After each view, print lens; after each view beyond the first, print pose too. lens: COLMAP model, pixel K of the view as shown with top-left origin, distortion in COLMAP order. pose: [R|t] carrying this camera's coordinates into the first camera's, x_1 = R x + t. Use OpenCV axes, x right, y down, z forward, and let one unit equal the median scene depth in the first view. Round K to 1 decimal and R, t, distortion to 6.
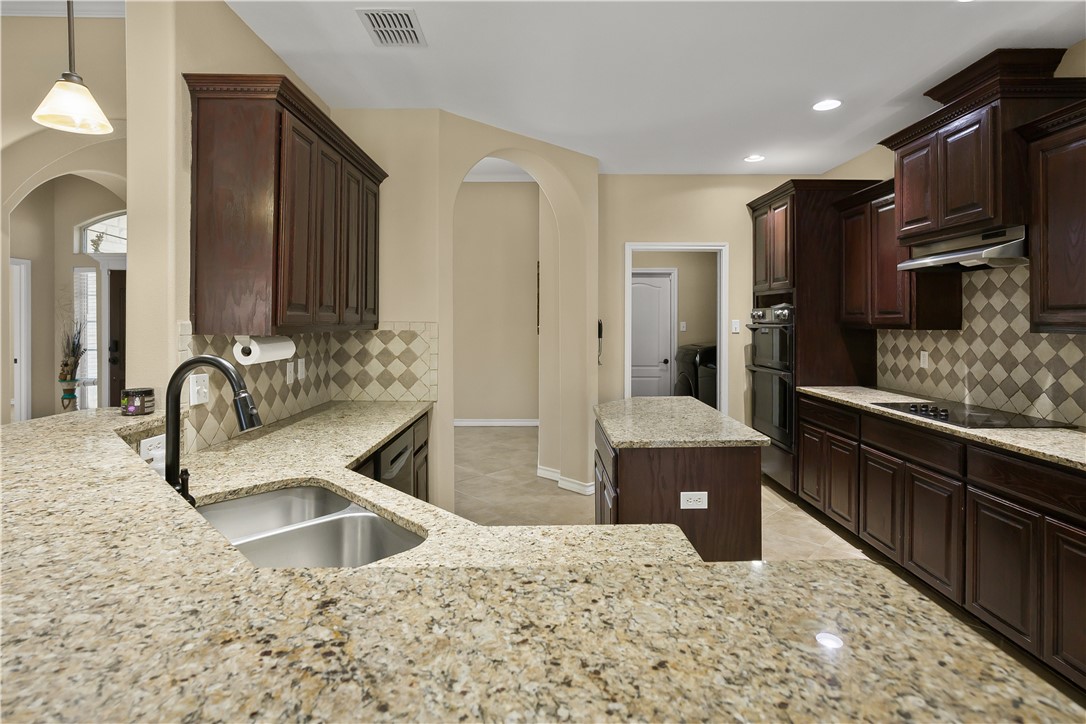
lens RADIAL K [[536.0, 0, 553.7], [0, 536.0, 320.9], [0, 0, 1]] dist [-0.030415, 0.010815]
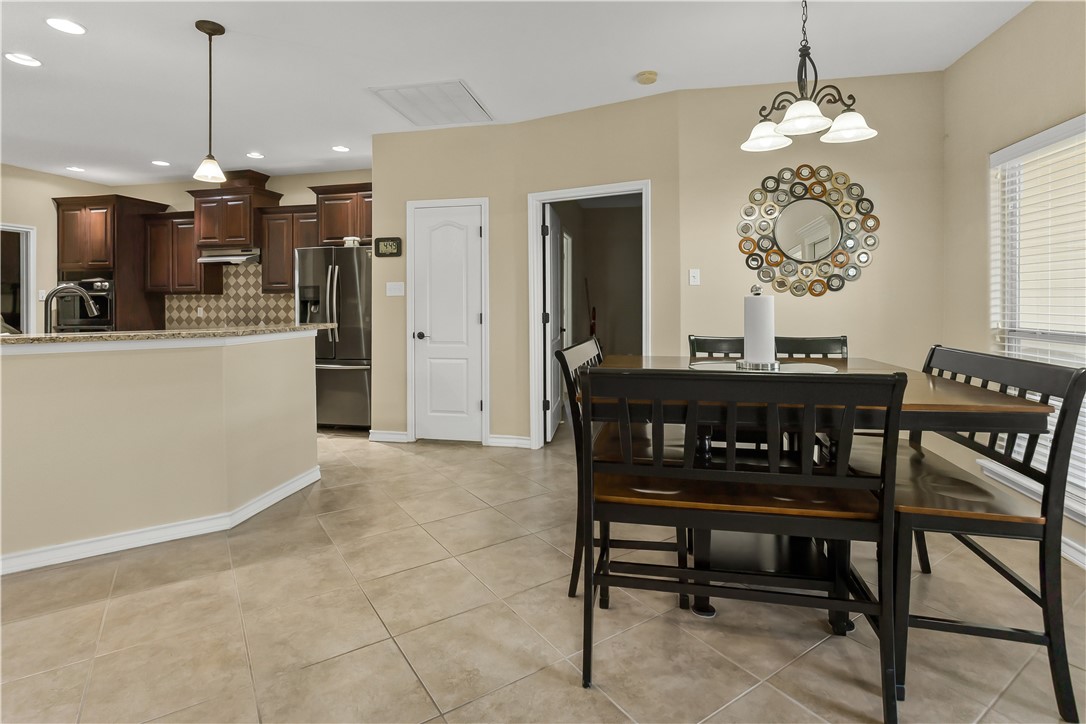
lens RADIAL K [[542.8, 0, 528.3], [0, 542.8, 310.1], [0, 0, 1]] dist [-0.034694, 0.010488]
pose [[0.217207, -0.013352, 0.976034, -0.944283], [0.010015, 0.999884, 0.011450, 0.063656], [-0.976074, 0.007288, 0.217316, -0.551835]]
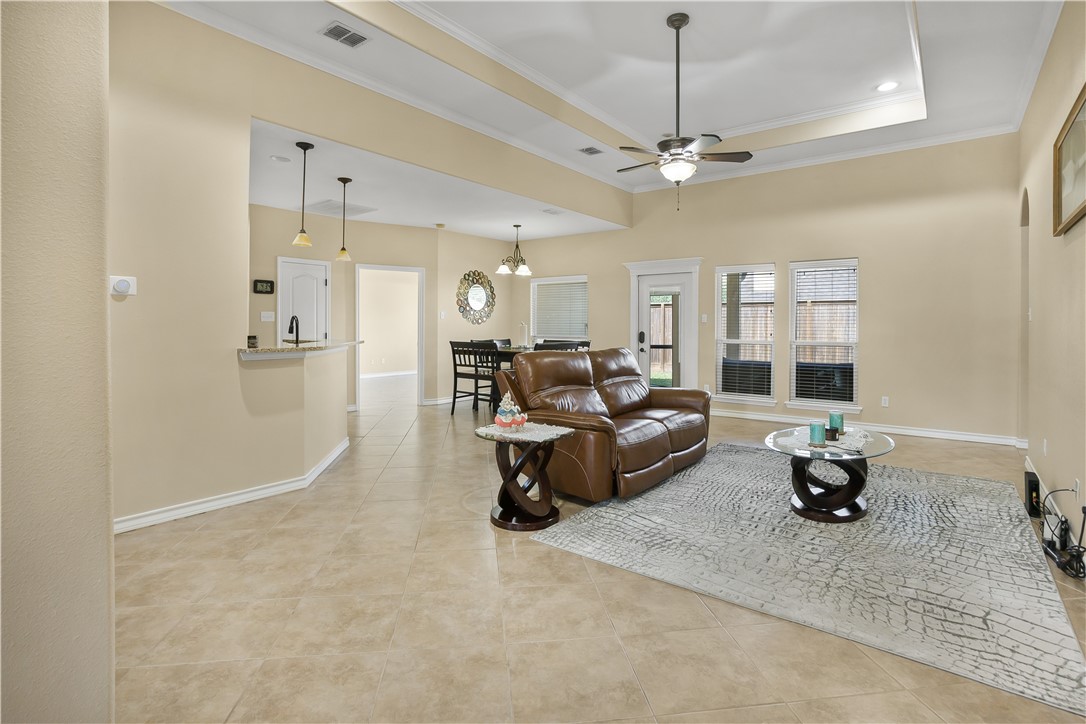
lens RADIAL K [[536.0, 0, 555.8], [0, 536.0, 342.5], [0, 0, 1]] dist [-0.030415, 0.010815]
pose [[-0.789631, -0.023807, 0.613120, -1.738987], [-0.000912, 0.999291, 0.037627, 0.041914], [-0.613581, 0.029152, -0.789093, 1.083975]]
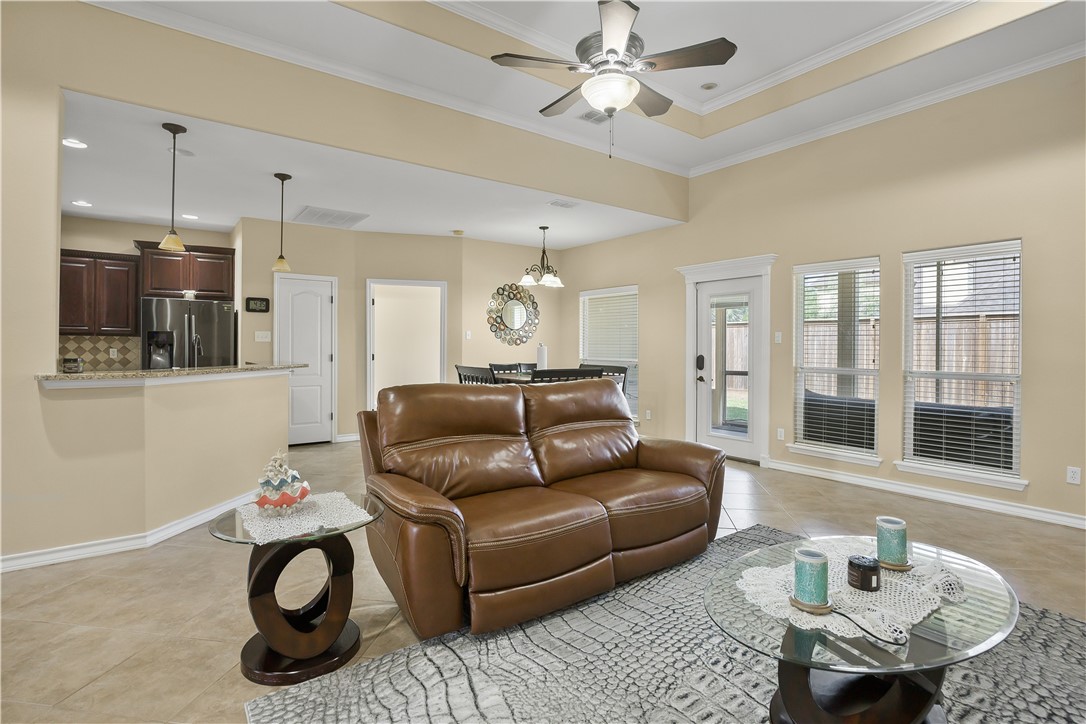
lens RADIAL K [[536.0, 0, 548.2], [0, 536.0, 355.8], [0, 0, 1]] dist [-0.030415, 0.010815]
pose [[-0.586434, -0.018629, 0.809783, -1.759025], [-0.001196, 0.999754, 0.022133, 0.045143], [-0.809996, 0.012011, -0.586312, 0.424649]]
